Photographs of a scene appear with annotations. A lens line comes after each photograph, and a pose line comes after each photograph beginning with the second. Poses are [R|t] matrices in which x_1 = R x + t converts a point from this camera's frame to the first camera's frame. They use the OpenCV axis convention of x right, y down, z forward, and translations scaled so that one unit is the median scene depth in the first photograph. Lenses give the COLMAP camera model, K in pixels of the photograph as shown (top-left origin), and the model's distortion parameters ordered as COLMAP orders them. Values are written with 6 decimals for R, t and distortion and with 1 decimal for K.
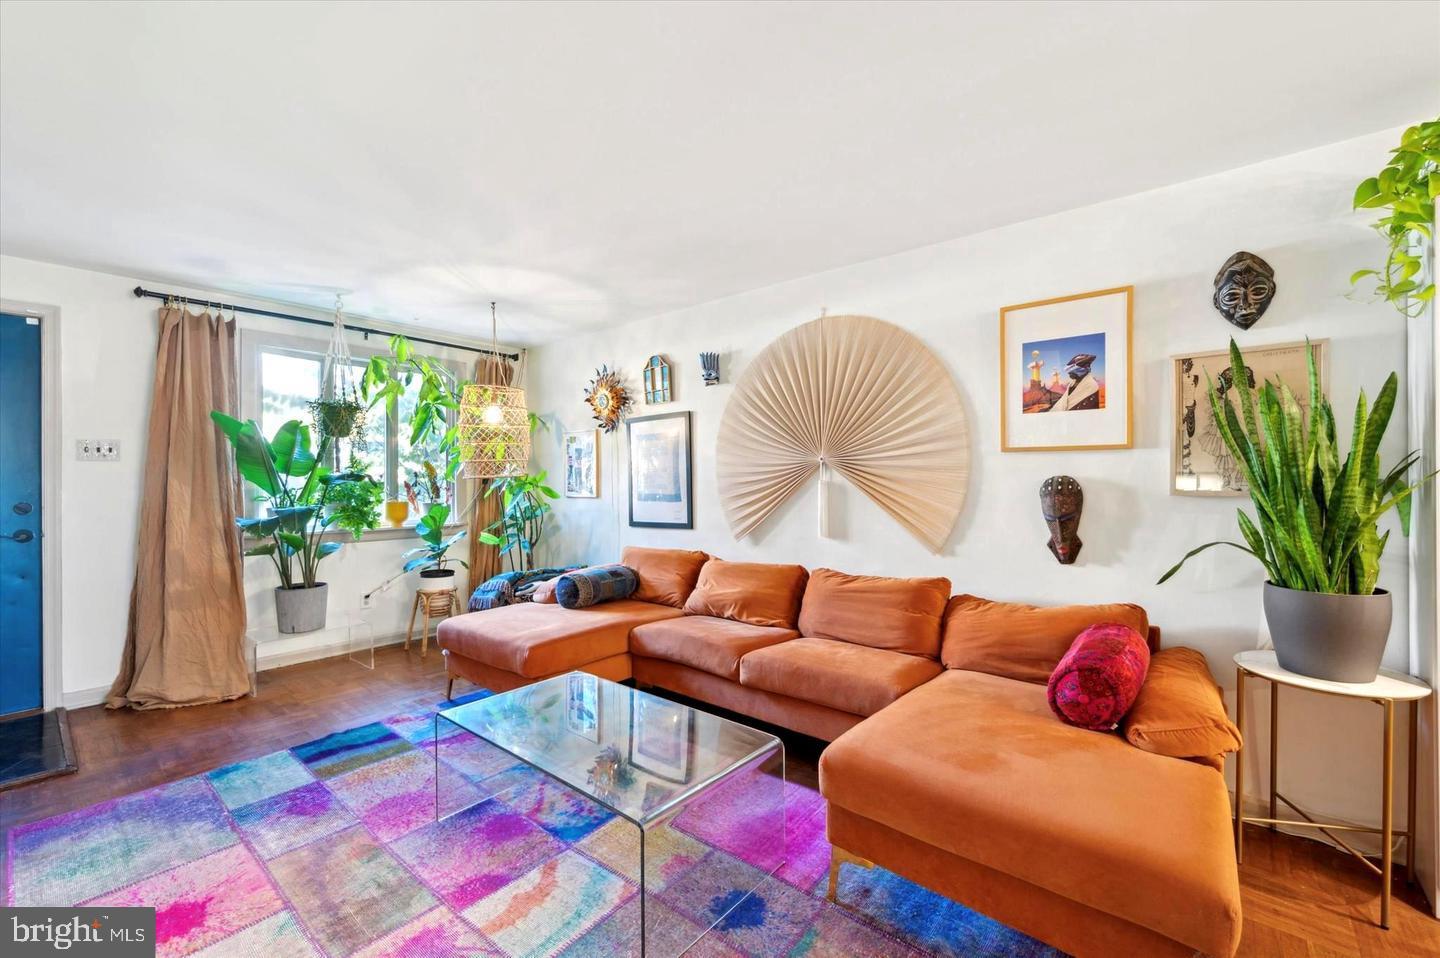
lens RADIAL K [[586.9, 0, 730.9], [0, 586.9, 484.3], [0, 0, 1]] dist [0.002636, 0.000151]
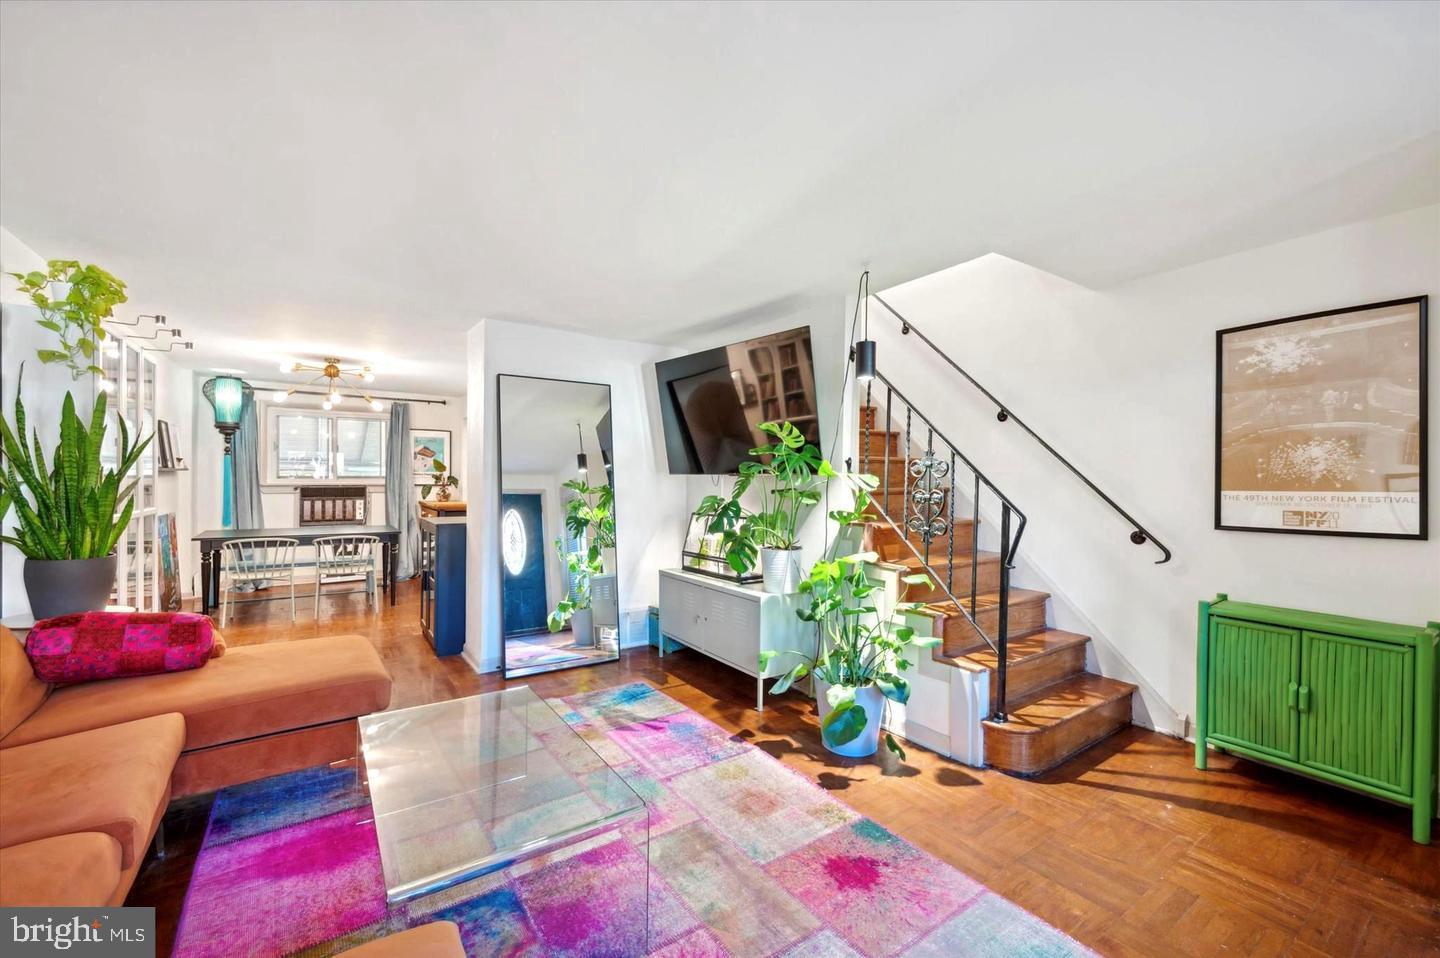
lens RADIAL K [[586.9, 0, 718.5], [0, 586.9, 481.7], [0, 0, 1]] dist [0.002636, 0.000151]
pose [[-0.959337, -0.004024, 0.282236, -0.539060], [-0.000901, 0.999937, 0.011193, -0.015959], [-0.282263, 0.010484, -0.959280, 1.140713]]
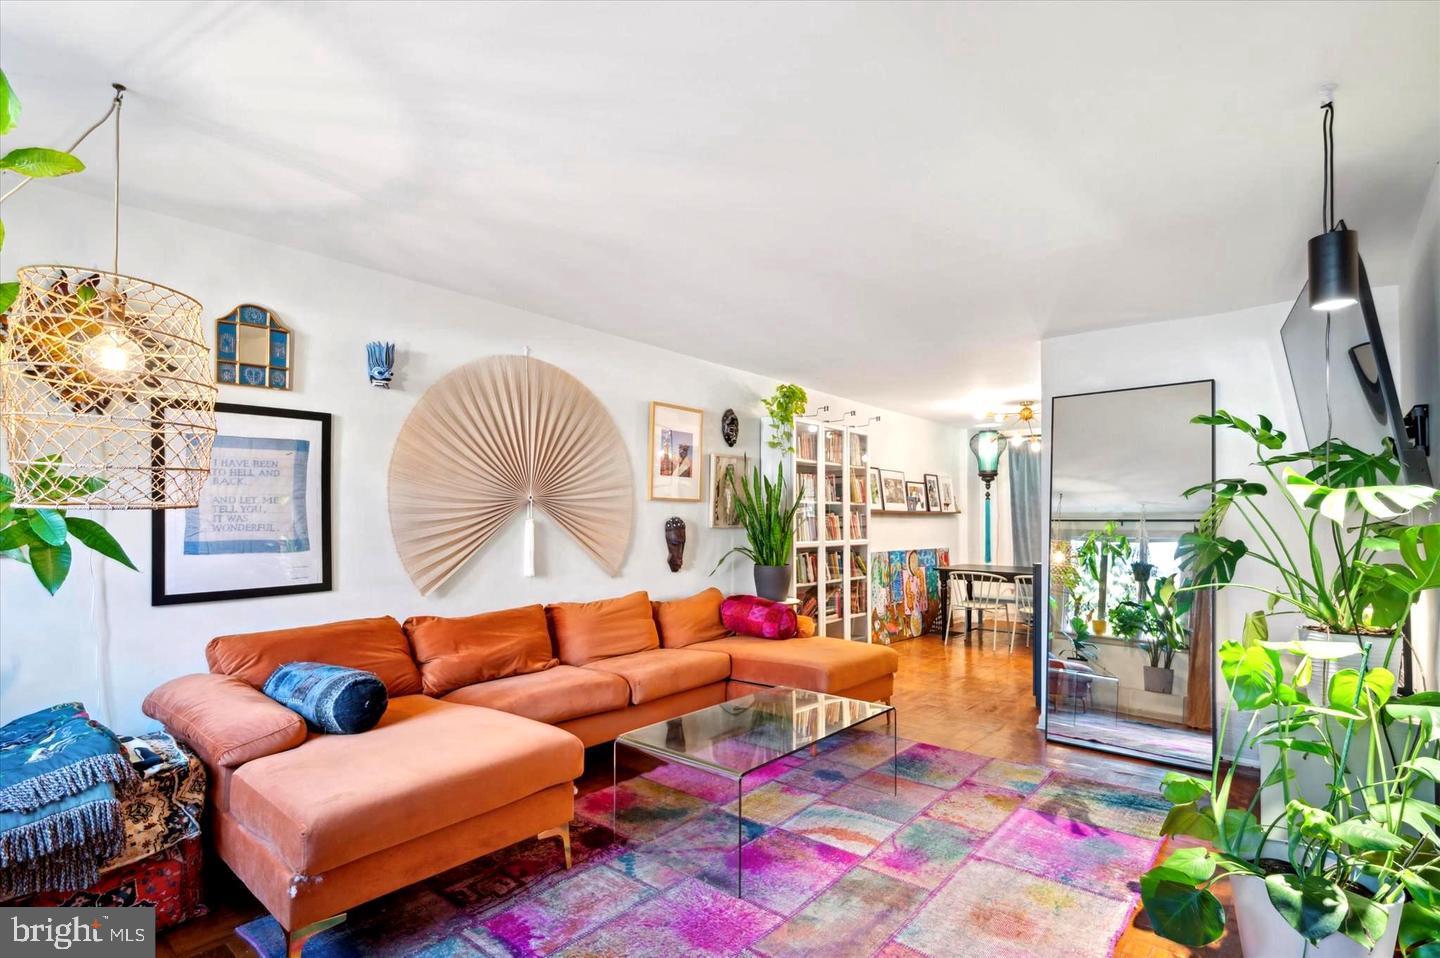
lens RADIAL K [[688.0, 0, 707.4], [0, 688.0, 512.2], [0, 0, 1]] dist [0.001813, 0.000513]
pose [[0.033876, 0.018494, 0.999255, -1.057786], [0.008791, 0.999785, -0.018802, 0.007351], [-0.999387, 0.009421, 0.033706, 0.688921]]
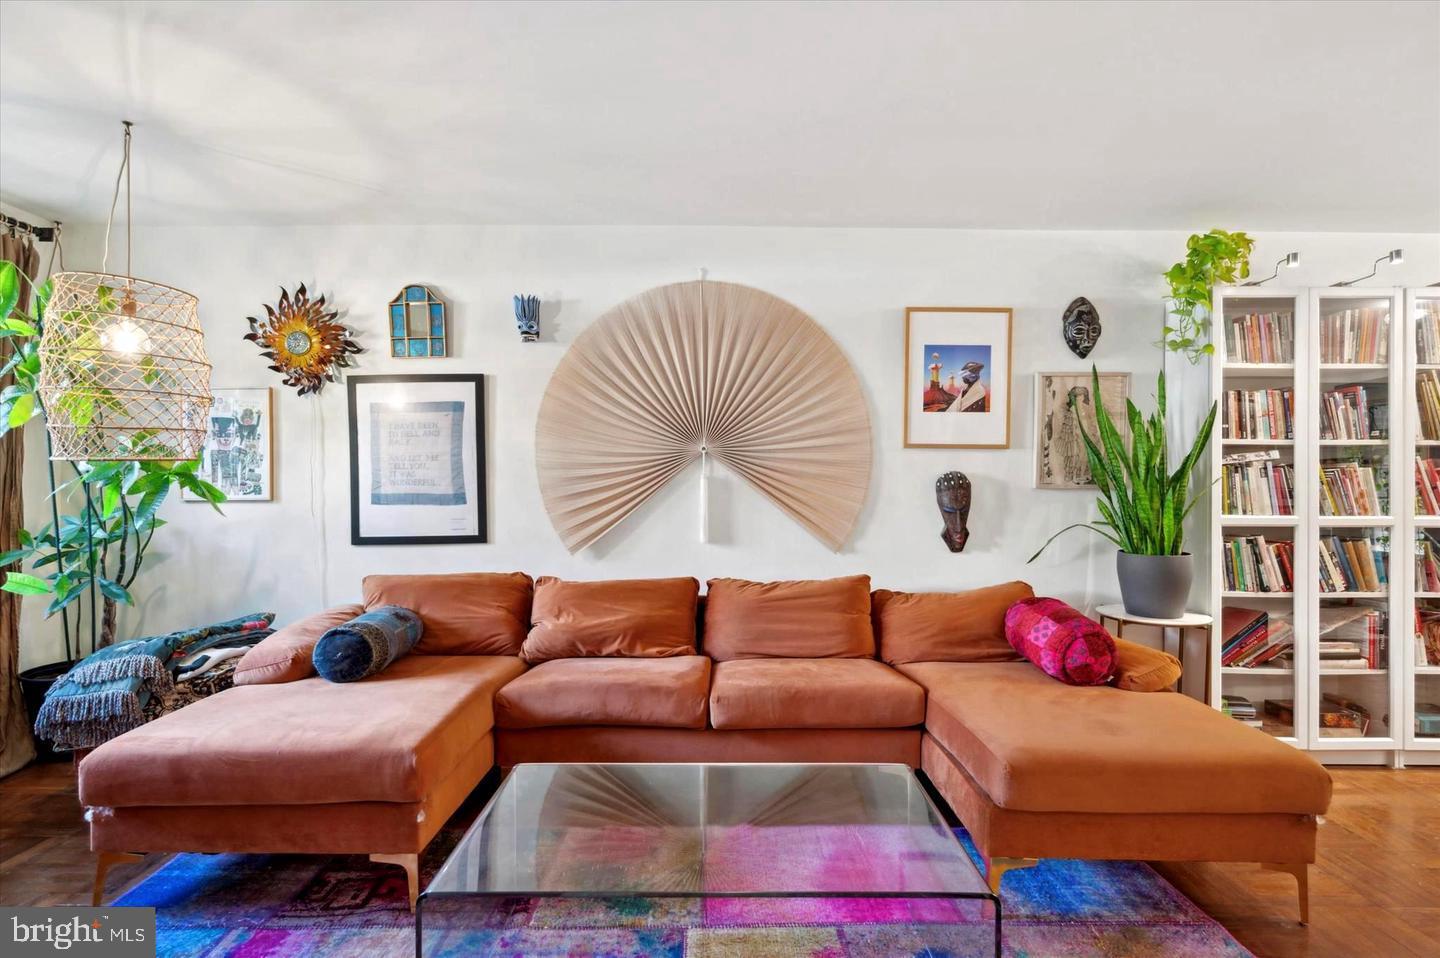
lens RADIAL K [[688.0, 0, 720.6], [0, 688.0, 486.9], [0, 0, 1]] dist [0.001813, 0.000513]
pose [[0.771433, 0.004212, 0.636297, -0.472571], [-0.000539, 0.999982, -0.005965, 0.018289], [-0.636310, 0.004259, 0.771421, 0.237411]]
